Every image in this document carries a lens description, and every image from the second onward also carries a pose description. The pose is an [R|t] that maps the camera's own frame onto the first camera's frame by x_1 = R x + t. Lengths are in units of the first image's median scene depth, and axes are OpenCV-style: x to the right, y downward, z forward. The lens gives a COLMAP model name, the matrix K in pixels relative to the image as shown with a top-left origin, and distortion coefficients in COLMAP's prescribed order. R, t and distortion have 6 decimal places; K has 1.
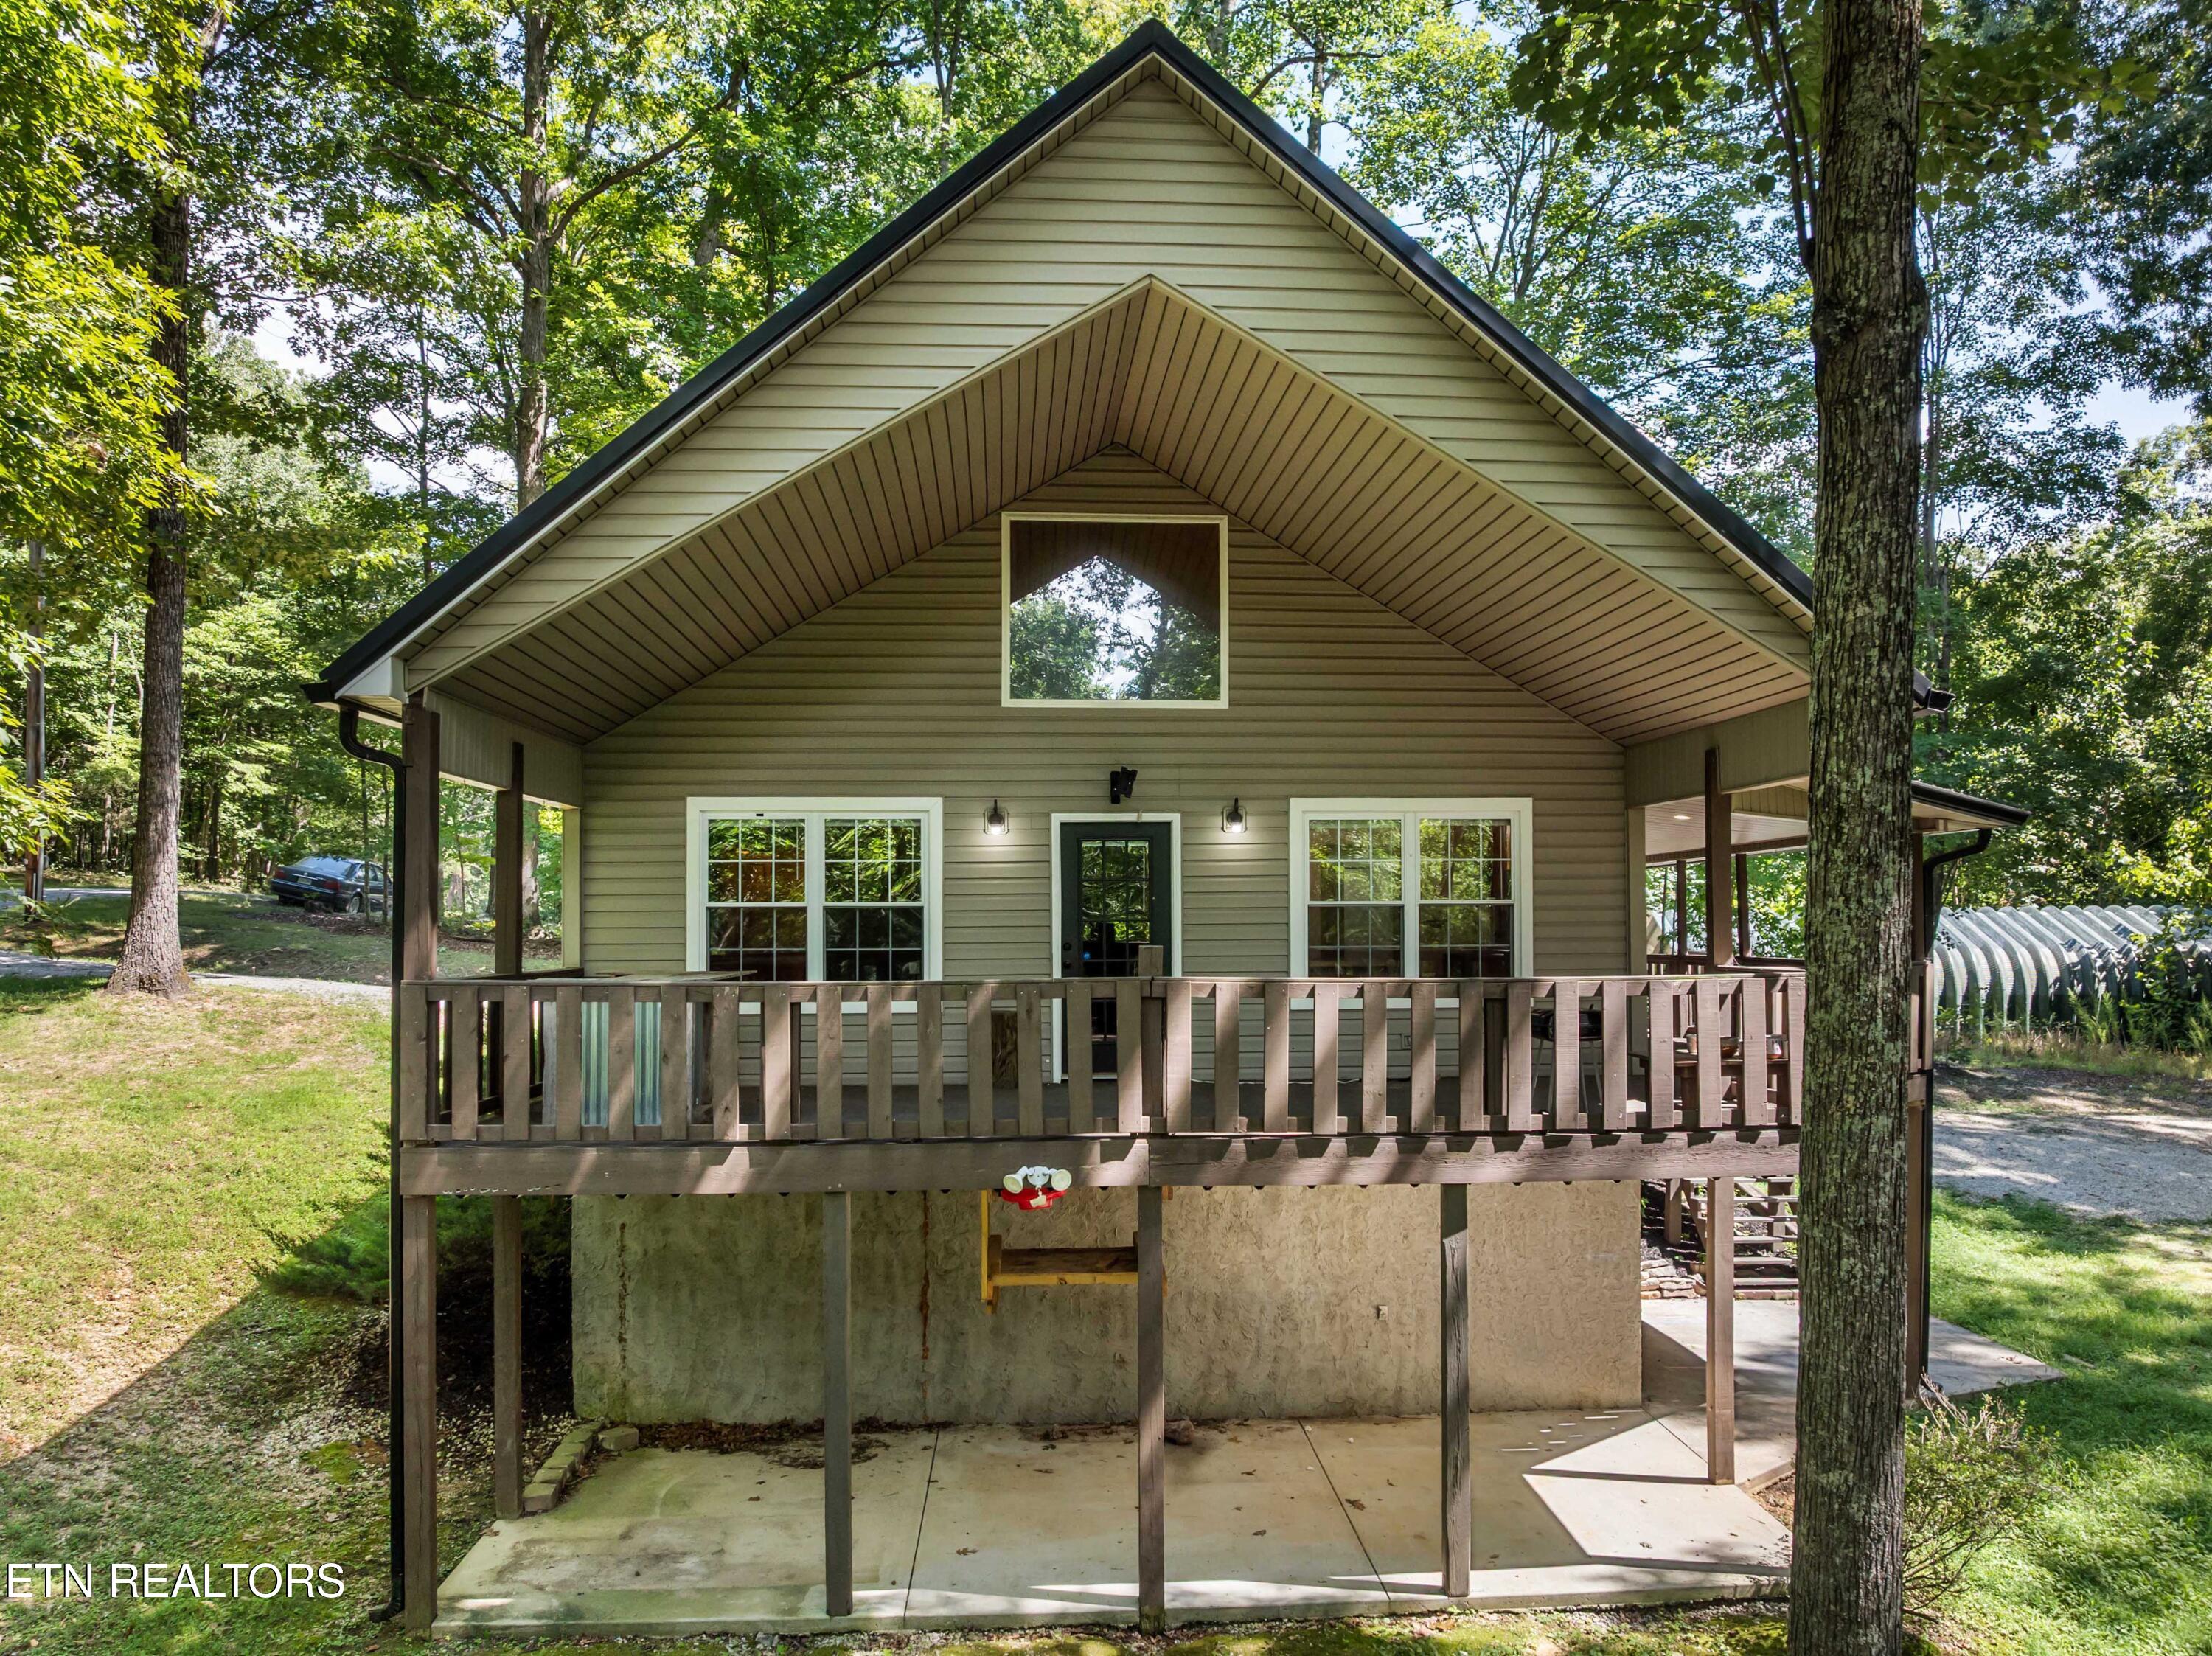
lens RADIAL K [[1728.7, 0, 1101.1], [0, 1728.7, 896.1], [0, 0, 1]] dist [-0.038472, 0.006955]
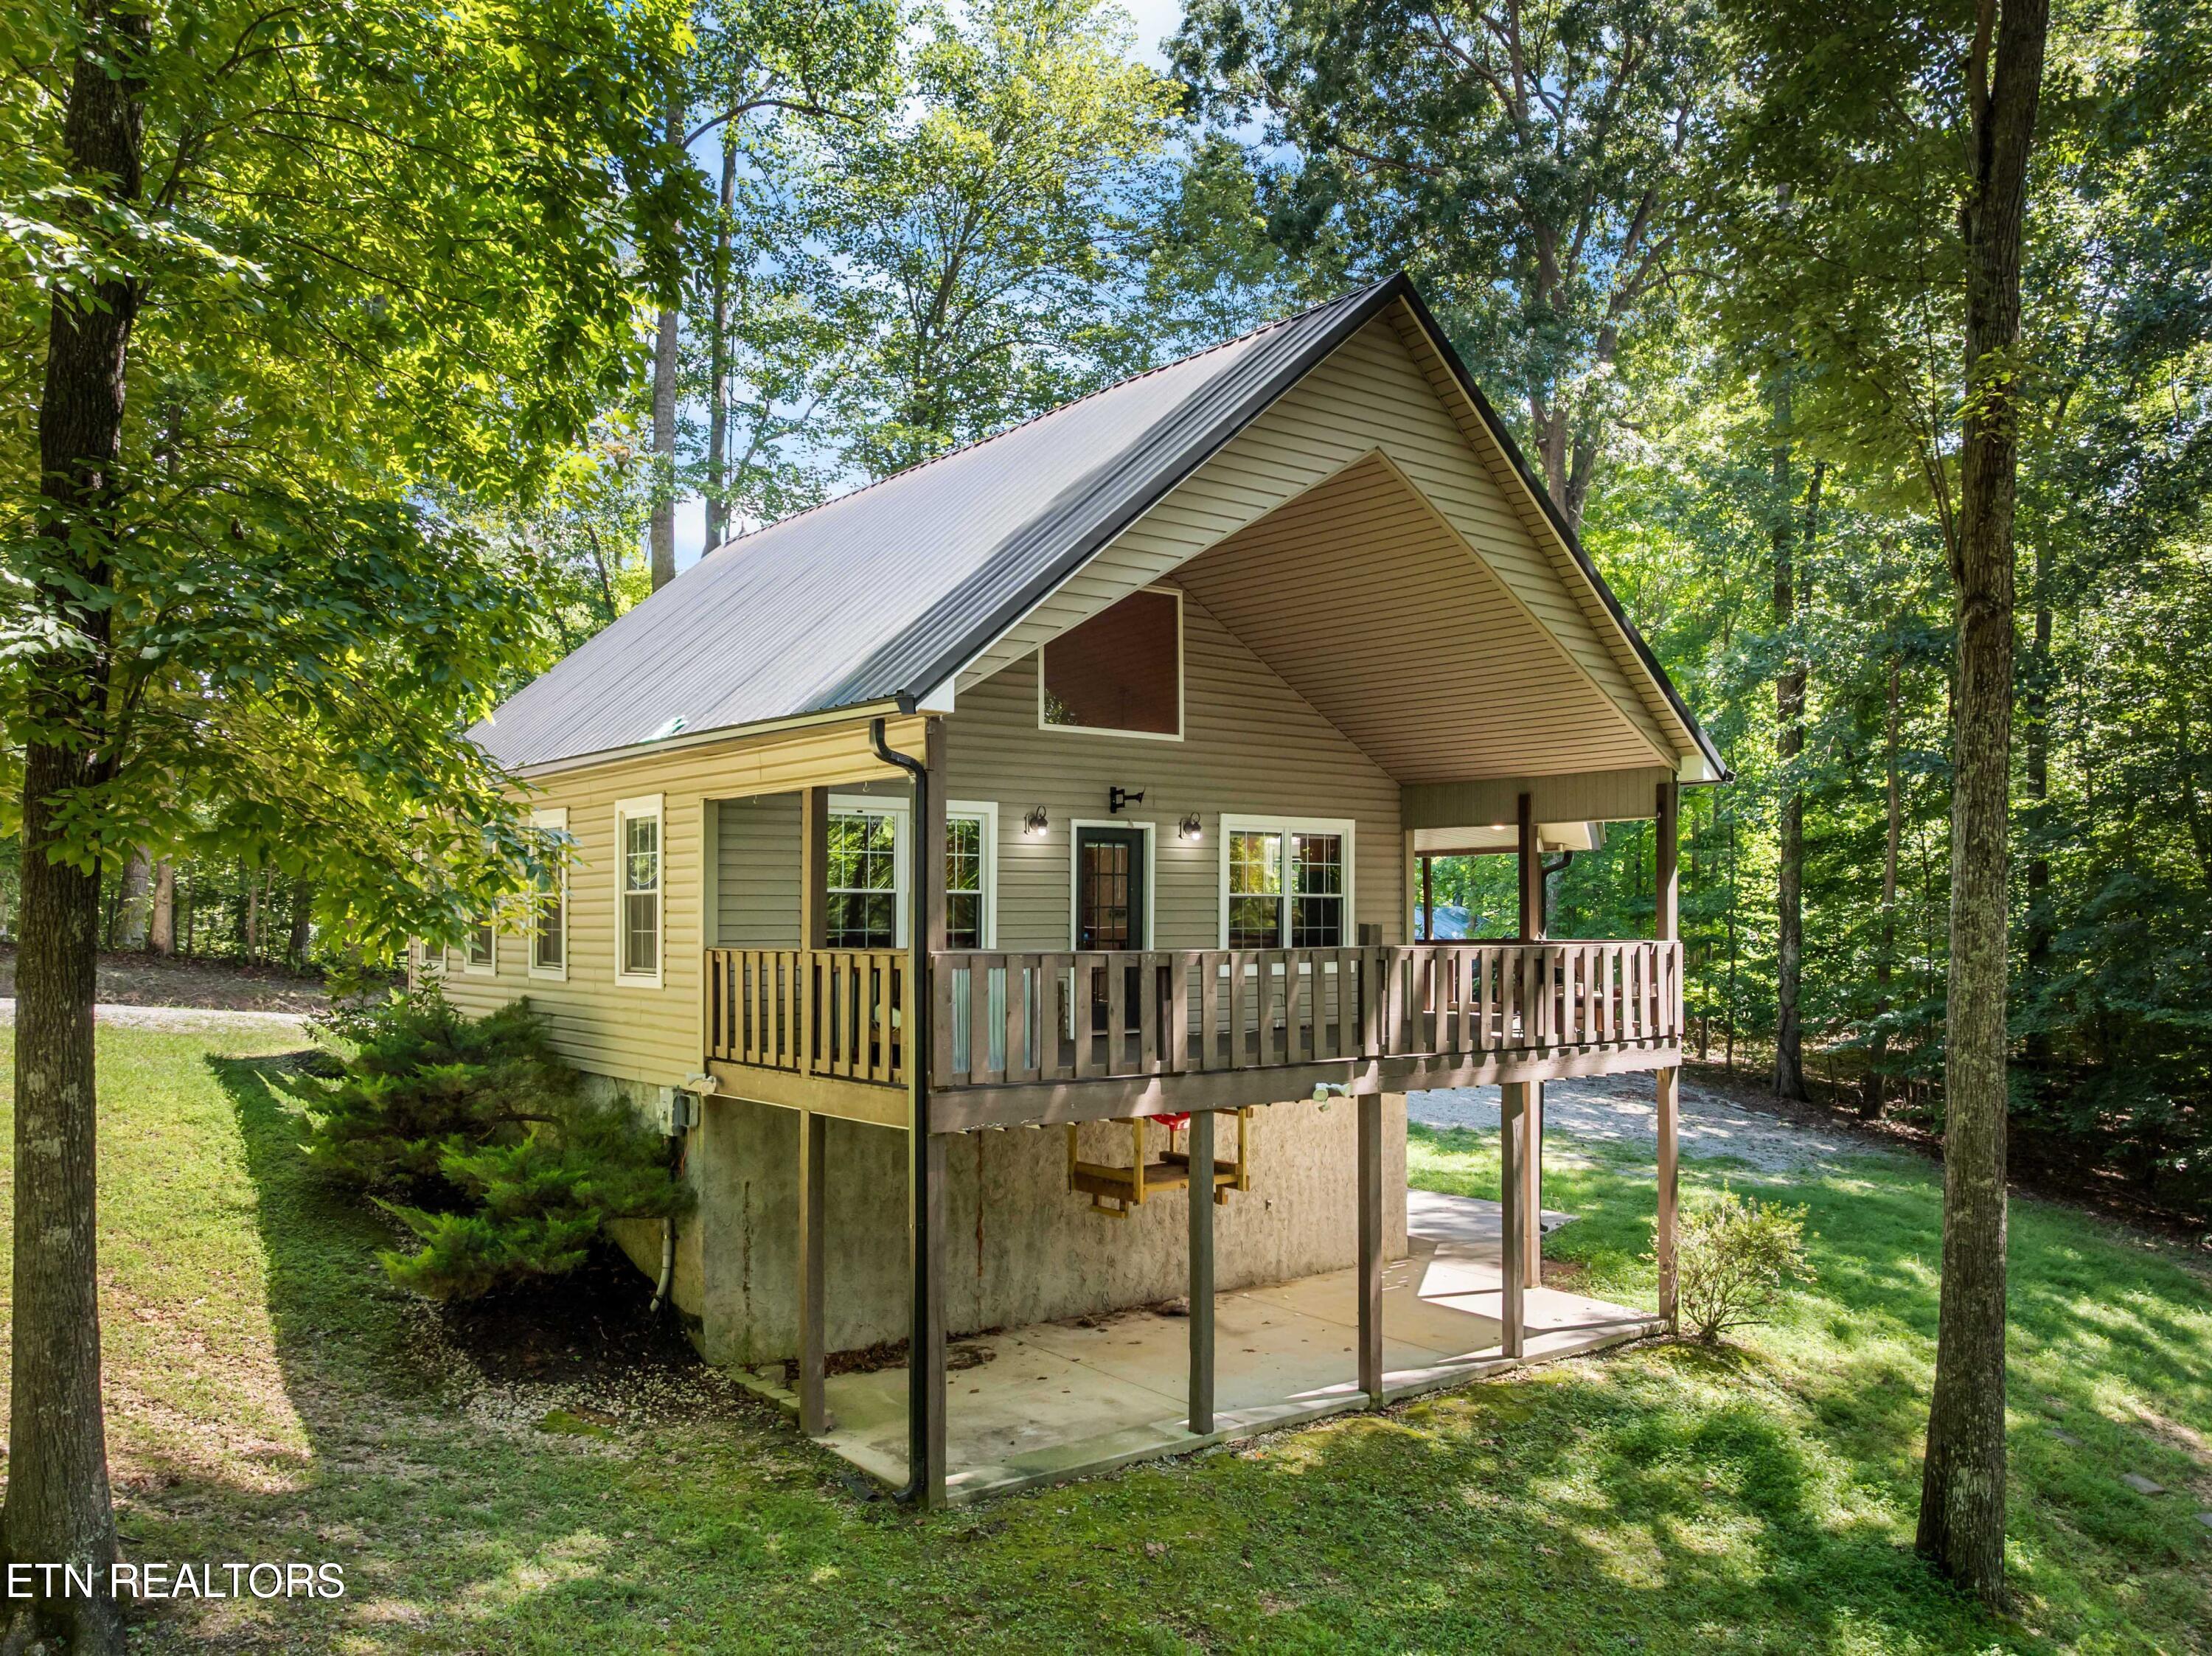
lens RADIAL K [[1779.7, 0, 1104.9], [0, 1779.7, 889.2], [0, 0, 1]] dist [-0.026988, 0.000474]
pose [[0.824554, 0.012669, 0.565641, -0.883532], [-0.012245, 0.999915, -0.004545, 0.008957], [-0.565651, -0.003178, 0.824639, -0.065934]]
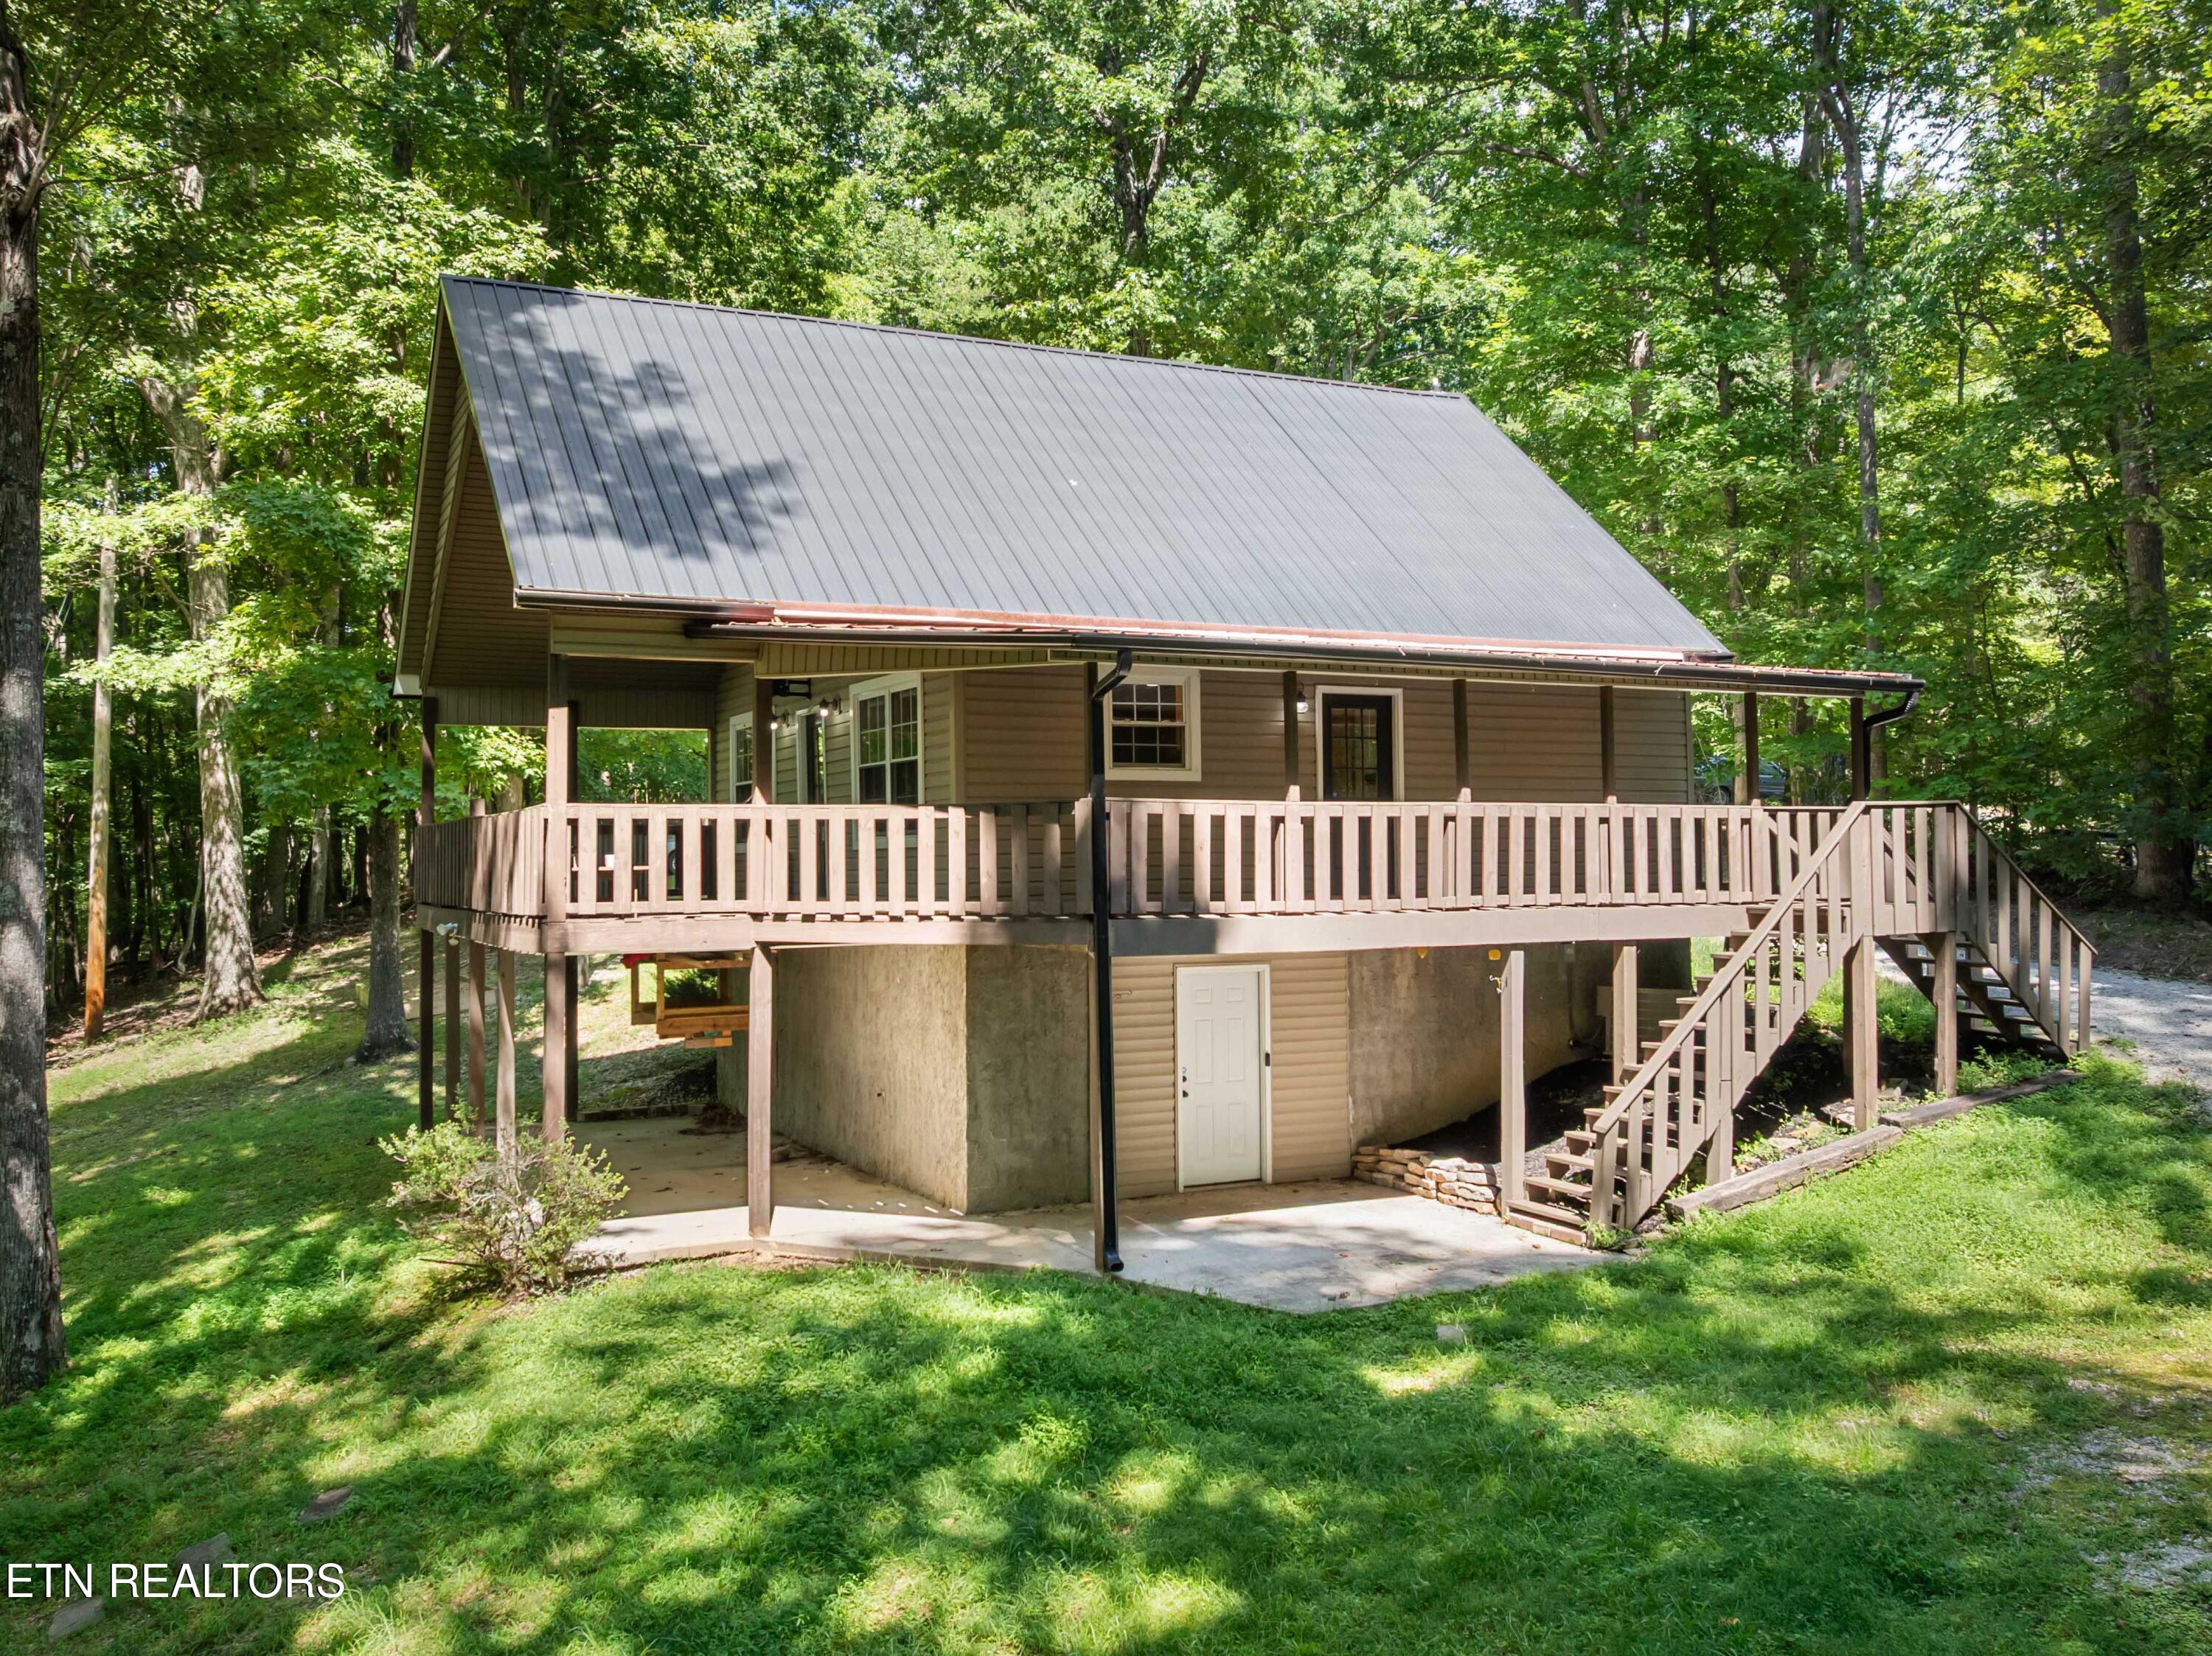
lens RADIAL K [[1850.4, 0, 1081.2], [0, 1850.4, 825.2], [0, 0, 1]] dist [-0.013328, -0.005412]
pose [[0.388878, -0.016629, -0.921139, 1.776241], [0.024697, 0.999666, -0.007620, 0.076430], [0.920958, -0.019787, 0.389159, 0.765473]]
